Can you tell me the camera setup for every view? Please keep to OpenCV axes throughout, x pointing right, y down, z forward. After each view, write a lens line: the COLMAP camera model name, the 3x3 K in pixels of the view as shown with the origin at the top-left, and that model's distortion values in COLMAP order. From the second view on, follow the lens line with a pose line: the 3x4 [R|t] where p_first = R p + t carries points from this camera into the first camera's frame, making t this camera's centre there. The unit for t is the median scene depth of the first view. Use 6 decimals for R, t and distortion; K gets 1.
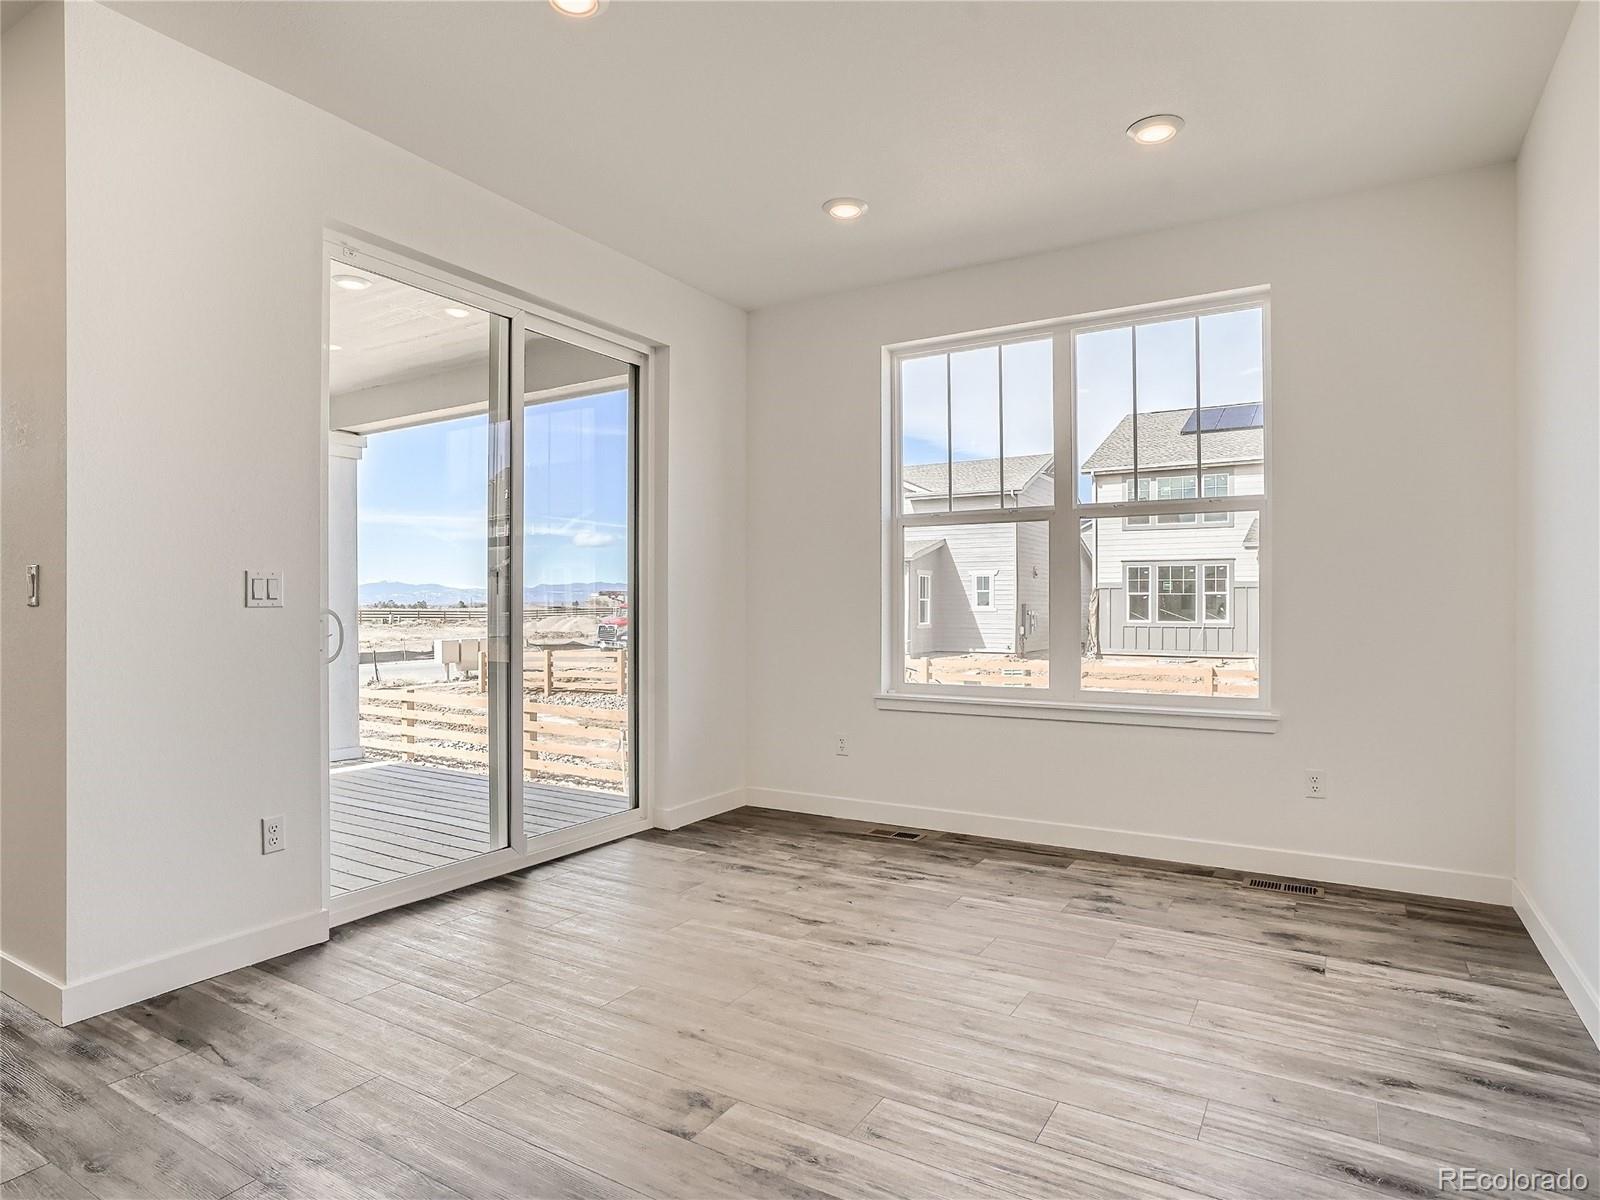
lens RADIAL K [[910.1, 0, 801.4], [0, 910.1, 605.5], [0, 0, 1]] dist [-0.054155, 0.035279]
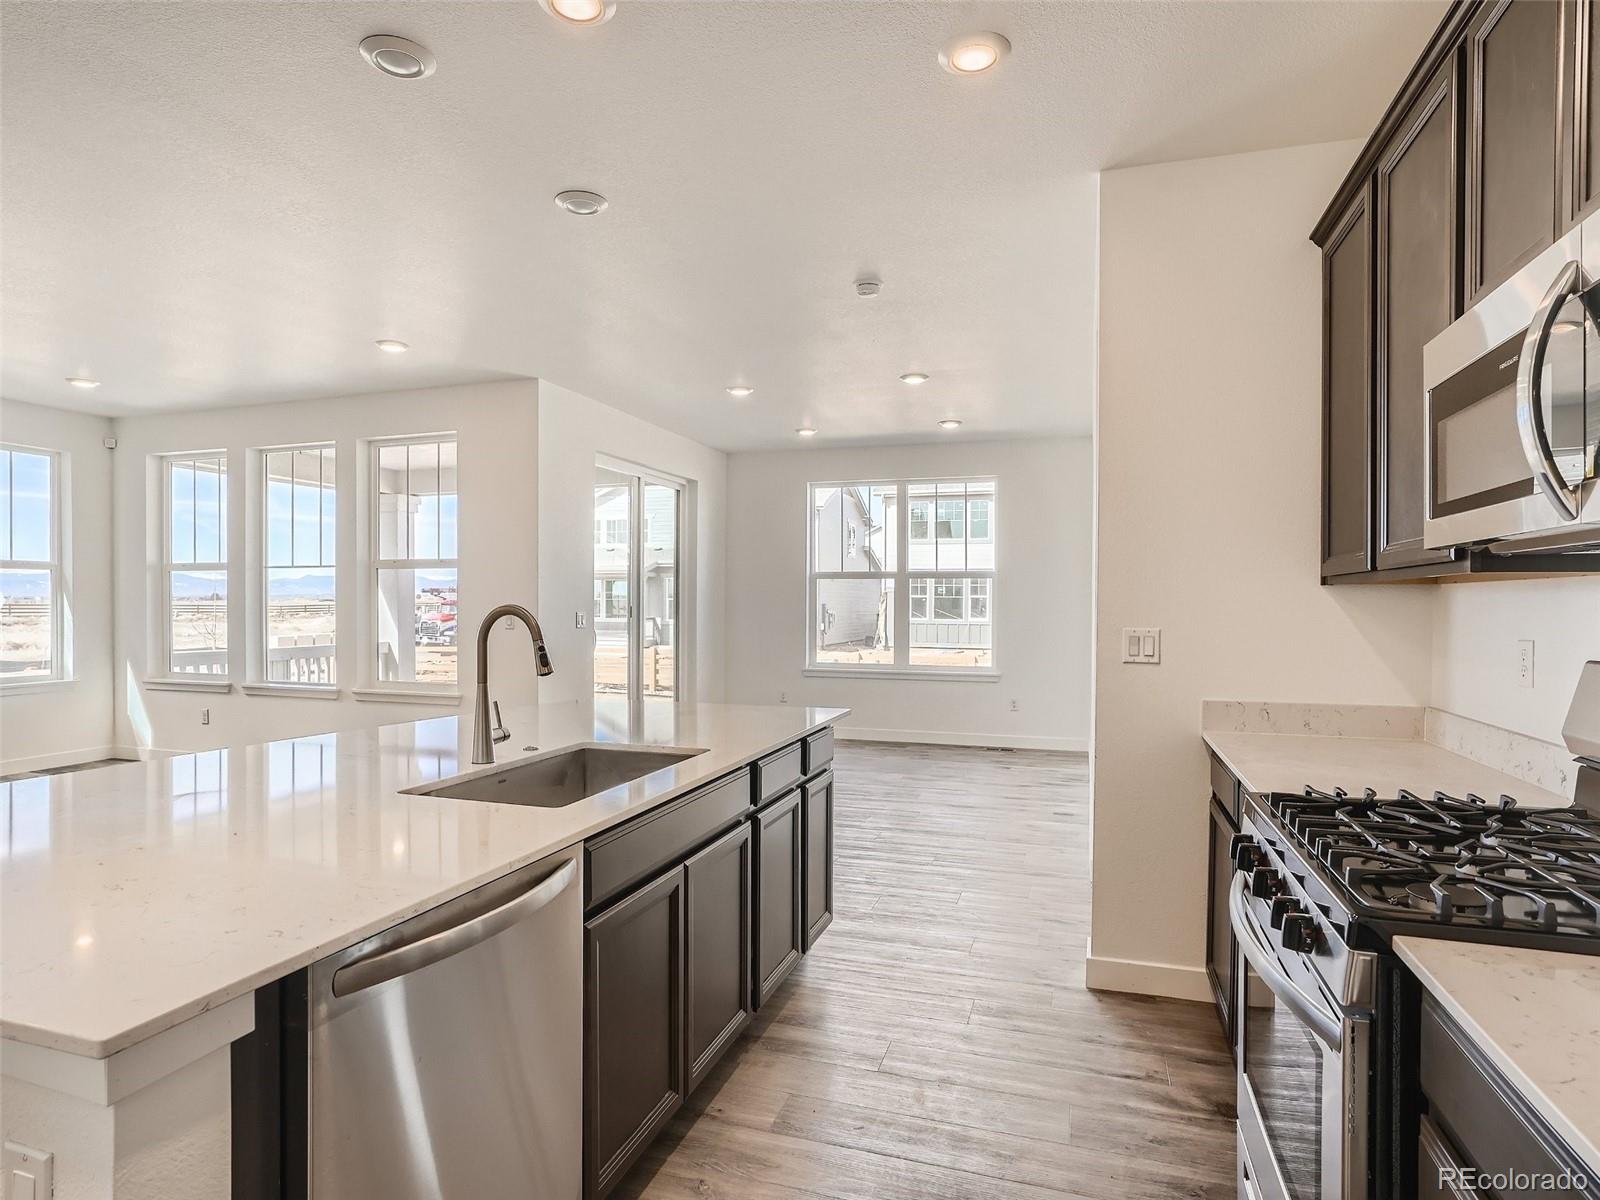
lens RADIAL K [[910.1, 0, 801.4], [0, 910.1, 605.5], [0, 0, 1]] dist [-0.054155, 0.035279]
pose [[0.972277, 0.003956, 0.233799, -0.054812], [-0.005625, 0.999963, 0.006472, -0.006589], [-0.233765, -0.007608, 0.972263, -0.125027]]
